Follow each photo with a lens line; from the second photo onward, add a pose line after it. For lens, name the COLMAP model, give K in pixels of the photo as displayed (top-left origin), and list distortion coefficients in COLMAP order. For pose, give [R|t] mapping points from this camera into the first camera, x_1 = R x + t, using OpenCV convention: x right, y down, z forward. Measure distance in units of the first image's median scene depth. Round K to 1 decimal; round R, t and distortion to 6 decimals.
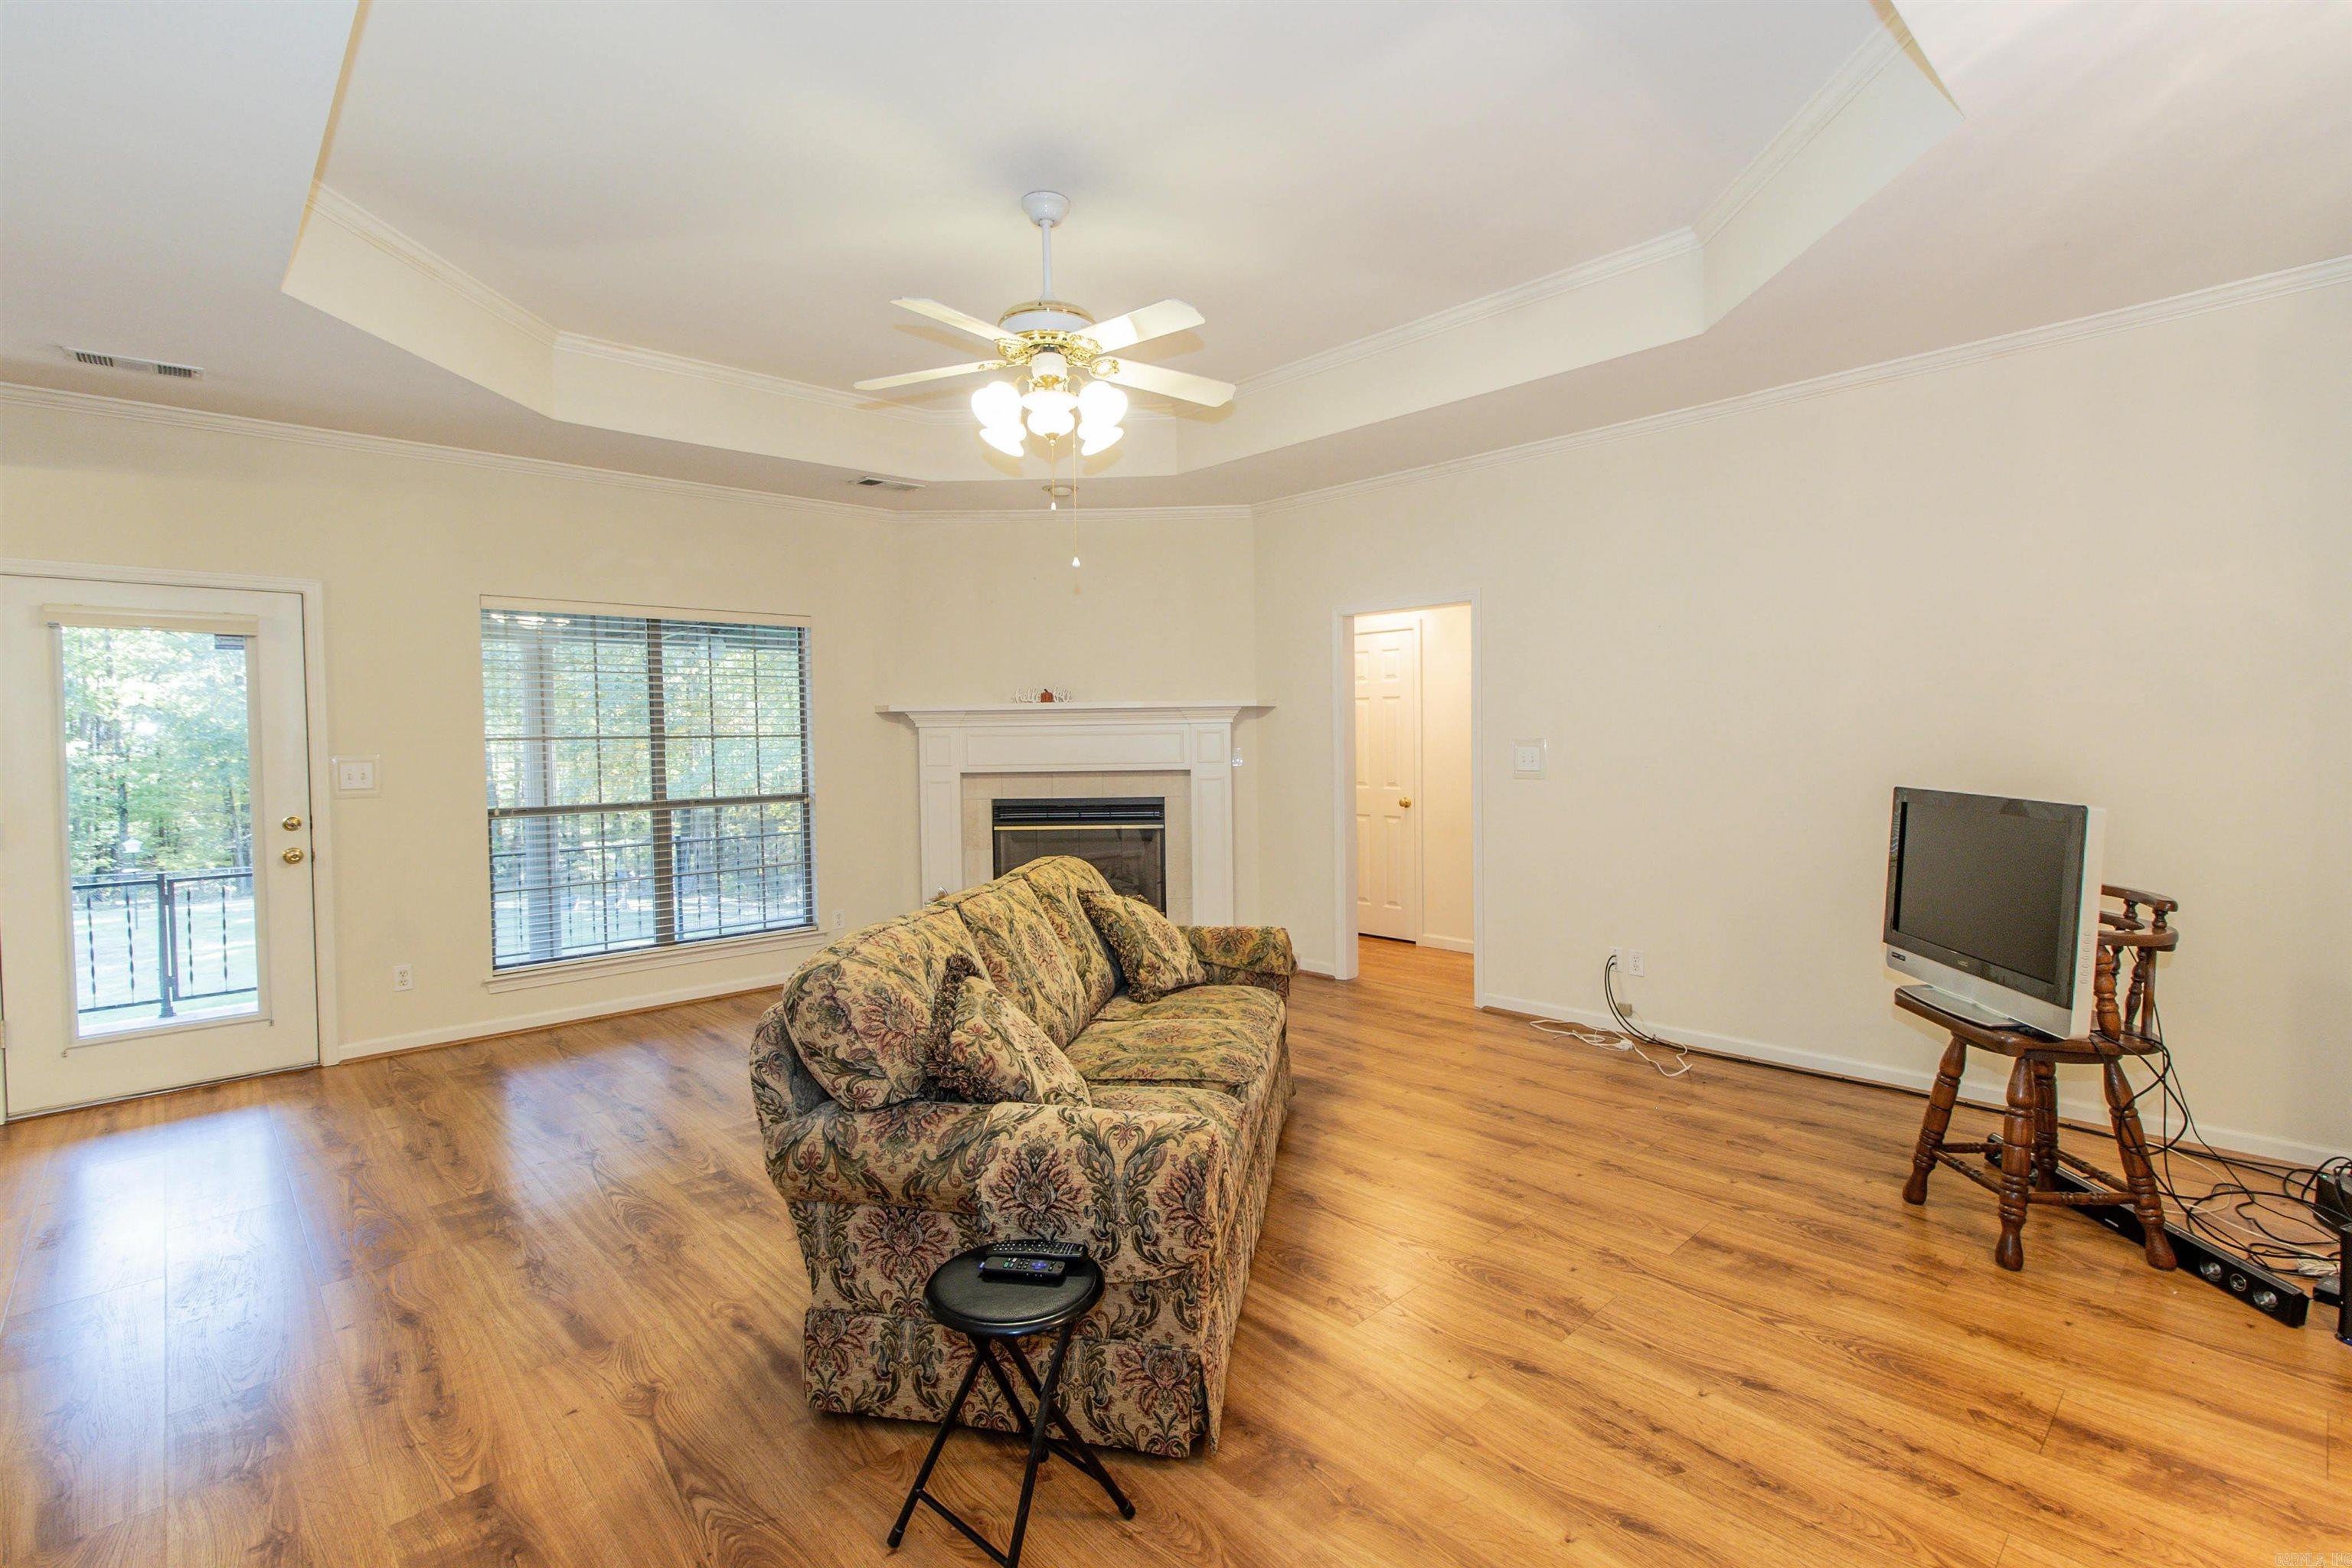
lens RADIAL K [[1094.8, 0, 1183.6], [0, 1094.8, 787.9], [0, 0, 1]] dist [0.004285, 0.000632]
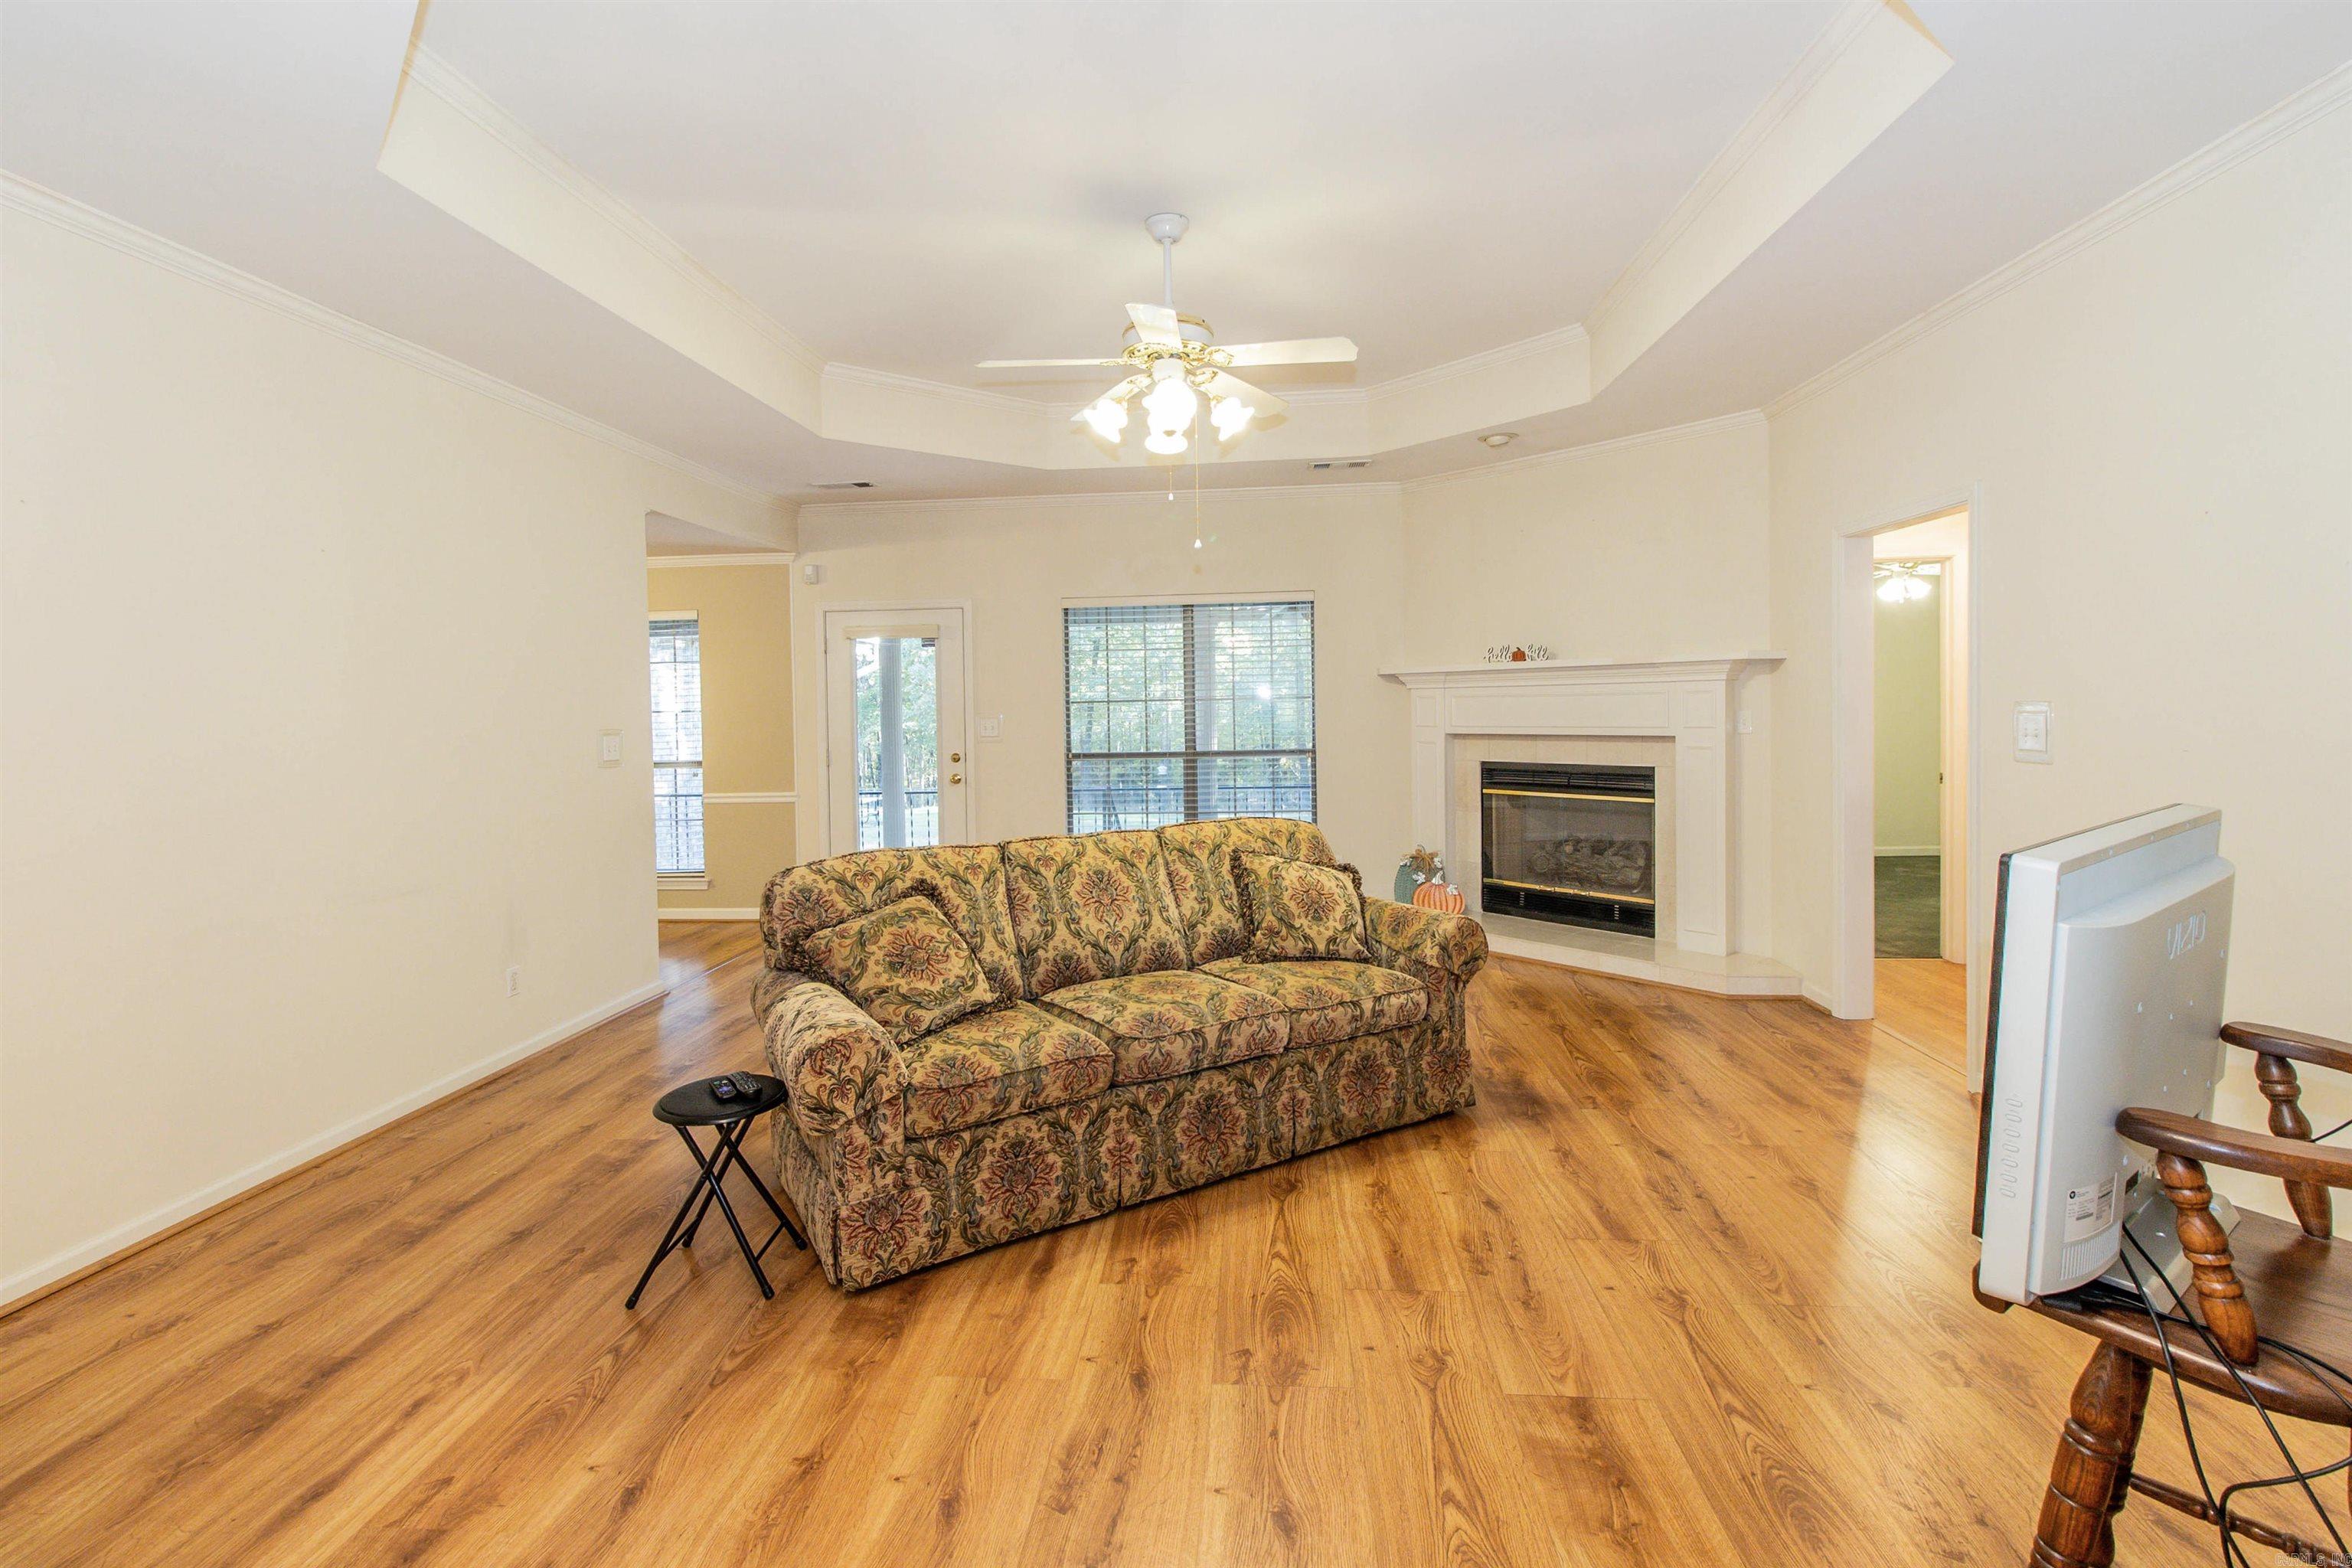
lens RADIAL K [[1094.8, 0, 1159.7], [0, 1094.8, 739.1], [0, 0, 1]] dist [0.004285, 0.000632]
pose [[0.665022, 0.025307, -0.746395, 0.398924], [-0.025645, 0.999610, 0.011042, -0.014063], [0.746383, 0.011798, 0.665412, 0.147525]]
